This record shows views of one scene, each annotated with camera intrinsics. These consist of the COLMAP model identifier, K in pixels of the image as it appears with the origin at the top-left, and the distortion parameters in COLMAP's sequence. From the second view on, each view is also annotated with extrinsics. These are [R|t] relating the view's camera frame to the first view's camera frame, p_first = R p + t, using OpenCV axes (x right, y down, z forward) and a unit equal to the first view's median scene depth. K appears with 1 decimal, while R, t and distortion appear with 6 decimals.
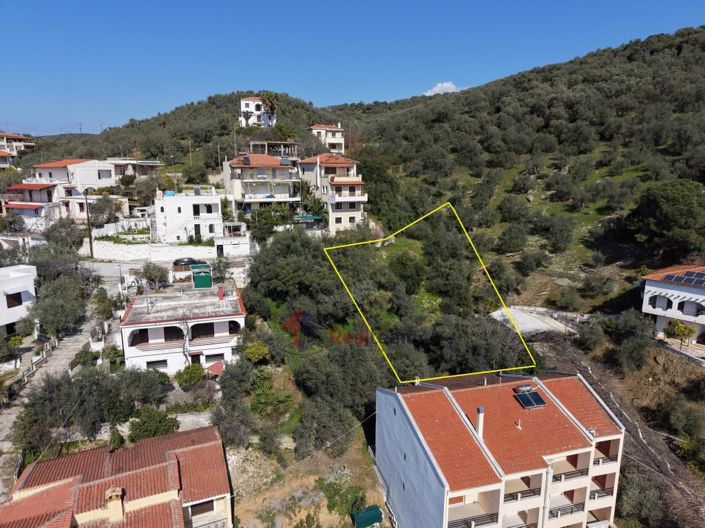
lens RADIAL K [[470.2, 0, 352.5], [0, 470.2, 264.0], [0, 0, 1]] dist [0.043224, -0.052138]
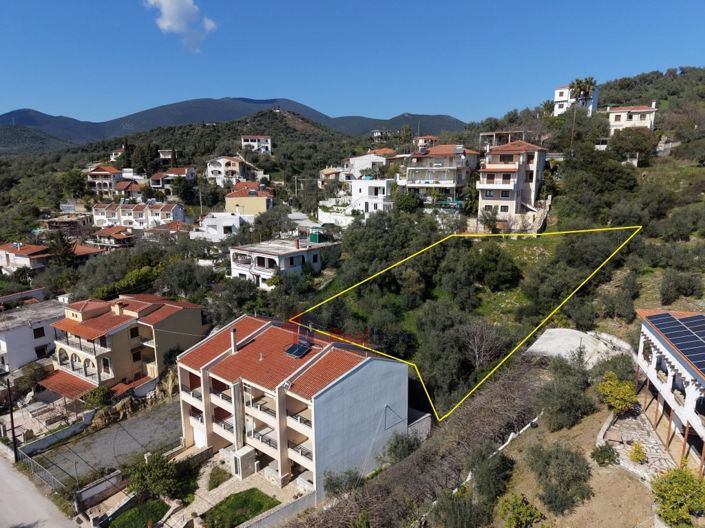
lens RADIAL K [[470.2, 0, 352.5], [0, 470.2, 264.0], [0, 0, 1]] dist [0.043224, -0.052138]
pose [[0.562328, 0.164707, -0.810345, 0.716382], [-0.160129, 0.983103, 0.088701, -0.022835], [0.811262, 0.079881, 0.579200, 0.228613]]
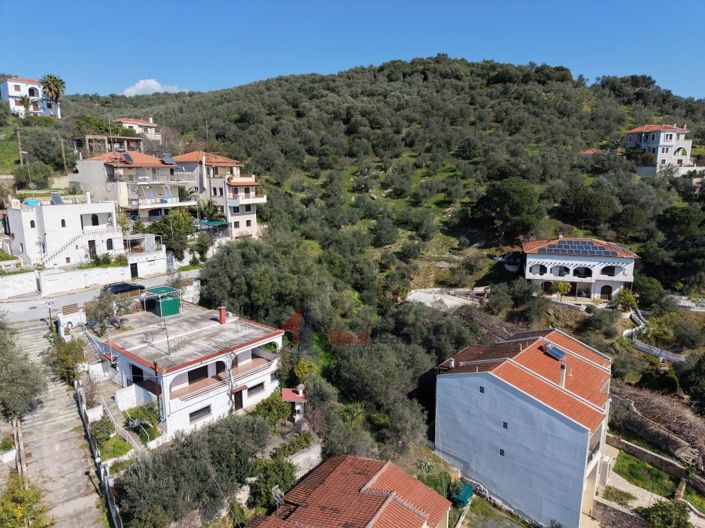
lens RADIAL K [[470.2, 0, 352.5], [0, 470.2, 264.0], [0, 0, 1]] dist [0.043224, -0.052138]
pose [[0.843099, -0.105375, 0.527334, -0.375897], [0.107907, 0.993819, 0.026070, -0.019229], [-0.526821, 0.034924, 0.849258, 0.117117]]
